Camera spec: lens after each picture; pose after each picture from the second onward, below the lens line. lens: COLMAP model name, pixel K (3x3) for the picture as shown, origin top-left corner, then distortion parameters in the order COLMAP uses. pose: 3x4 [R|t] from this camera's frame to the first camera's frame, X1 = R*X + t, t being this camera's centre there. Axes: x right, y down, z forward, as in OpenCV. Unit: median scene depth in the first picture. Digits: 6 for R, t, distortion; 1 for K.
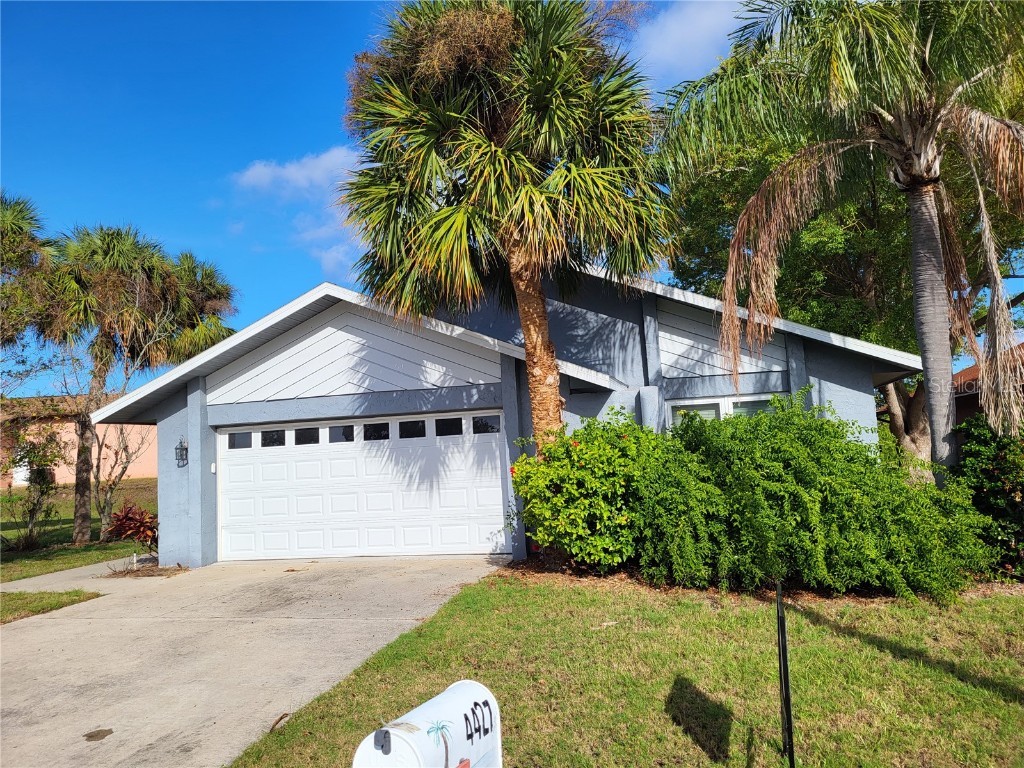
lens RADIAL K [[782.8, 0, 507.8], [0, 782.8, 371.1], [0, 0, 1]] dist [0.044761, -0.010222]
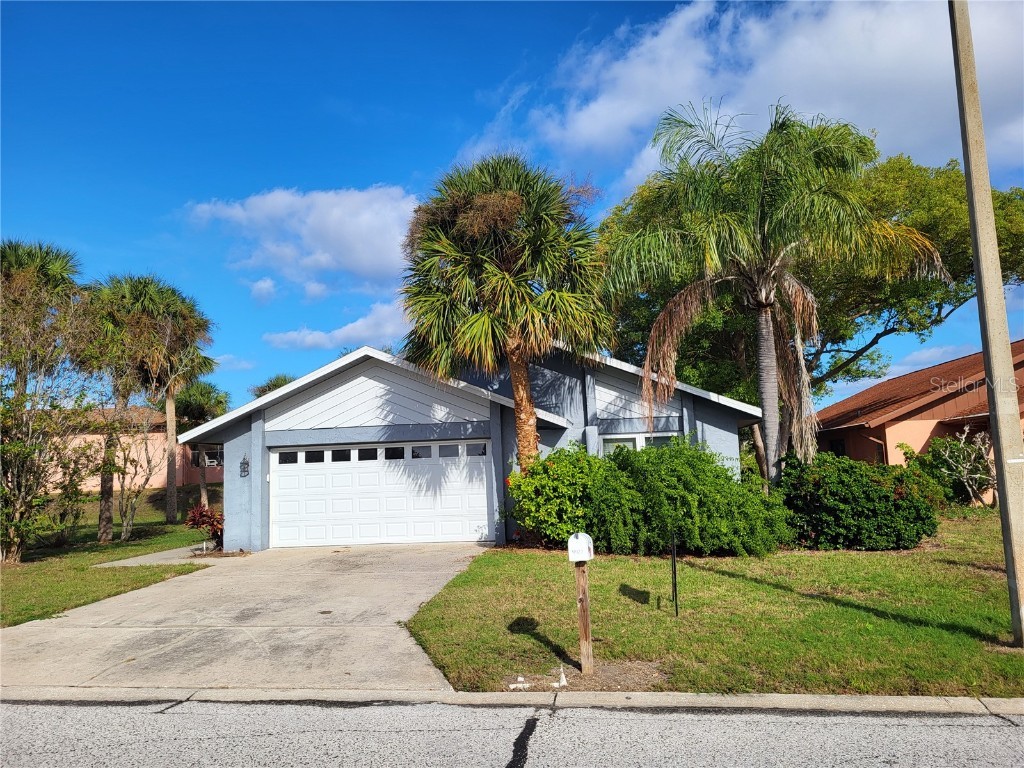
lens RADIAL K [[782.8, 0, 507.8], [0, 782.8, 371.1], [0, 0, 1]] dist [0.044761, -0.010222]
pose [[0.992655, 0.030513, 0.117069, -0.168156], [-0.027488, 0.999247, -0.027365, -0.043634], [-0.117816, 0.023946, 0.992747, -0.496382]]
